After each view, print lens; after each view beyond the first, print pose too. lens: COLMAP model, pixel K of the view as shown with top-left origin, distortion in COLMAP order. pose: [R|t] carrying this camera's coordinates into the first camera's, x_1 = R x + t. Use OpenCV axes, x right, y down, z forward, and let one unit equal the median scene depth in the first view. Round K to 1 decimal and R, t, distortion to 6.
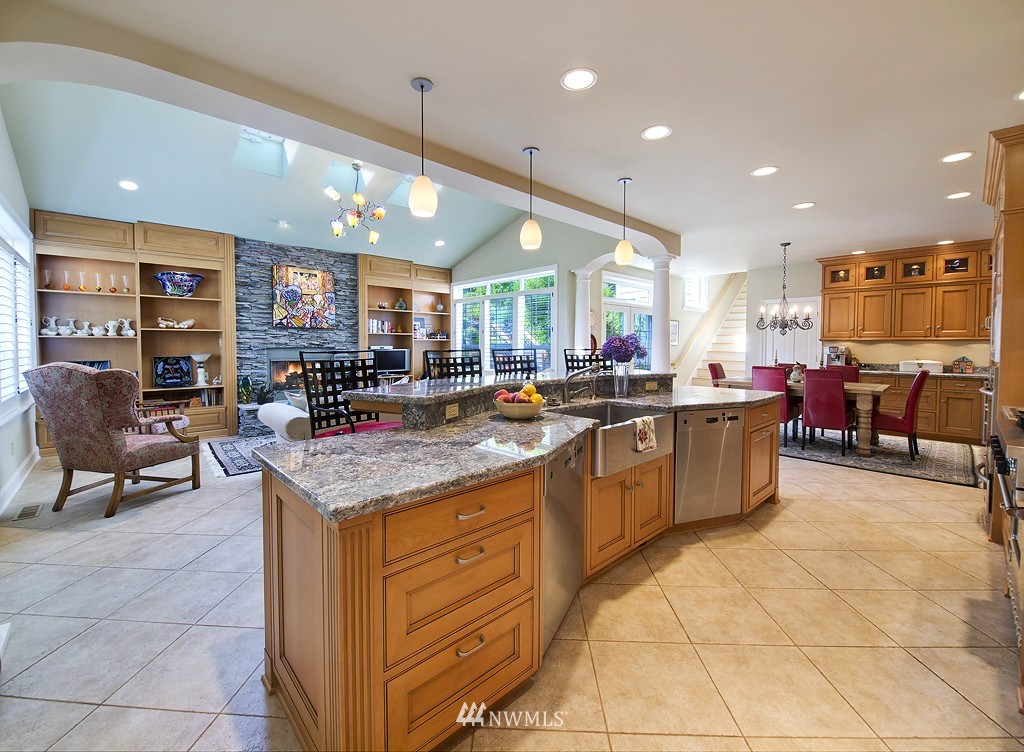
lens RADIAL K [[426.5, 0, 522.8], [0, 426.5, 362.9], [0, 0, 1]] dist [-0.025782, -0.002215]
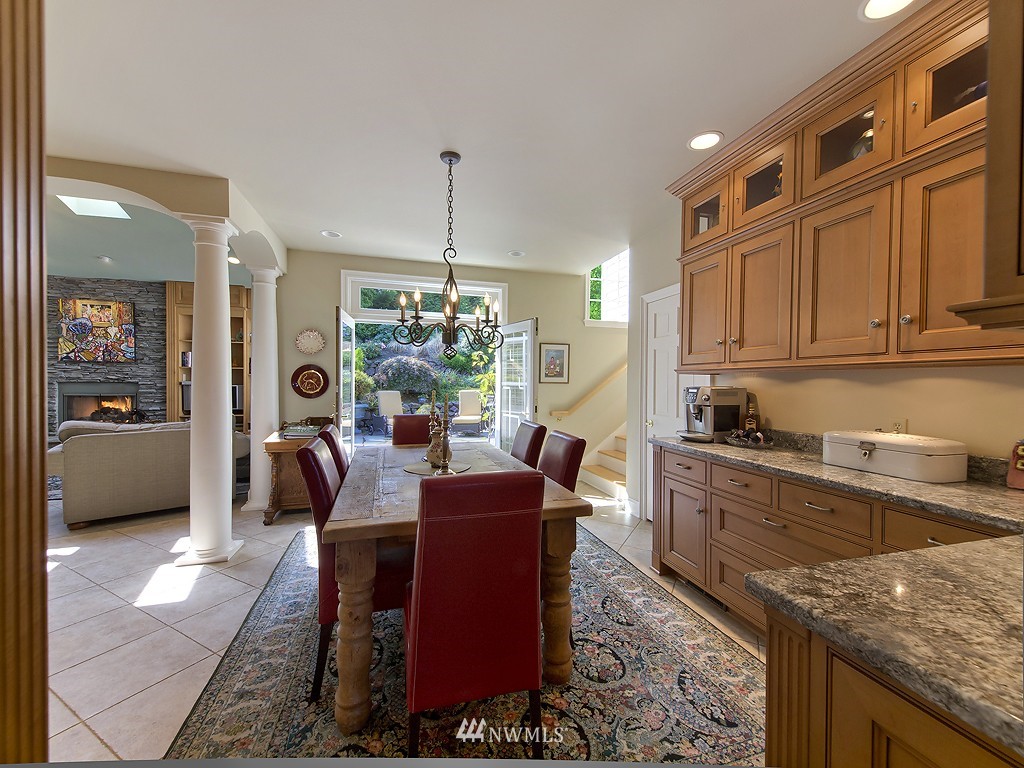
lens RADIAL K [[422.3, 0, 517.5], [0, 422.3, 386.1], [0, 0, 1]] dist [-0.001177, -0.000336]
pose [[0.904640, 0.008770, -0.426085, 0.836651], [-0.022859, 0.999348, -0.027965, -0.024901], [0.425562, 0.035038, 0.904251, 0.597232]]
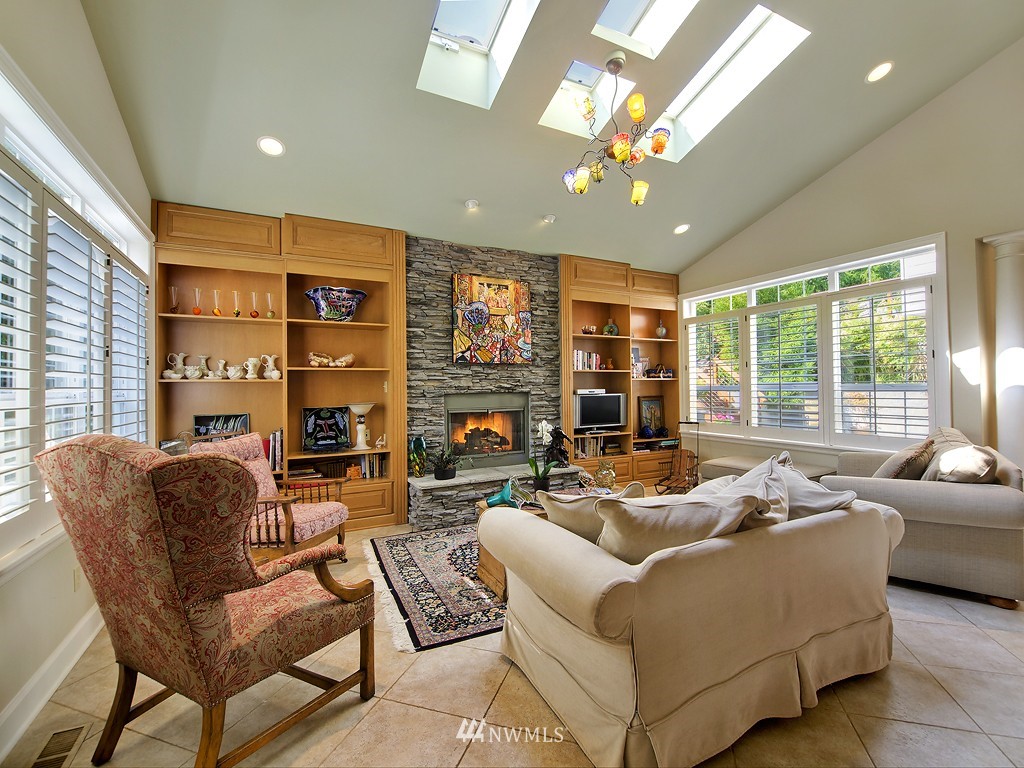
lens RADIAL K [[447.0, 0, 513.4], [0, 447.0, 386.2], [0, 0, 1]] dist [-0.017997, -0.000815]
pose [[0.956281, -0.016014, -0.292010, -0.301354], [0.002570, 0.998921, -0.046365, -0.014833], [0.292437, 0.043588, 0.955291, 0.356195]]
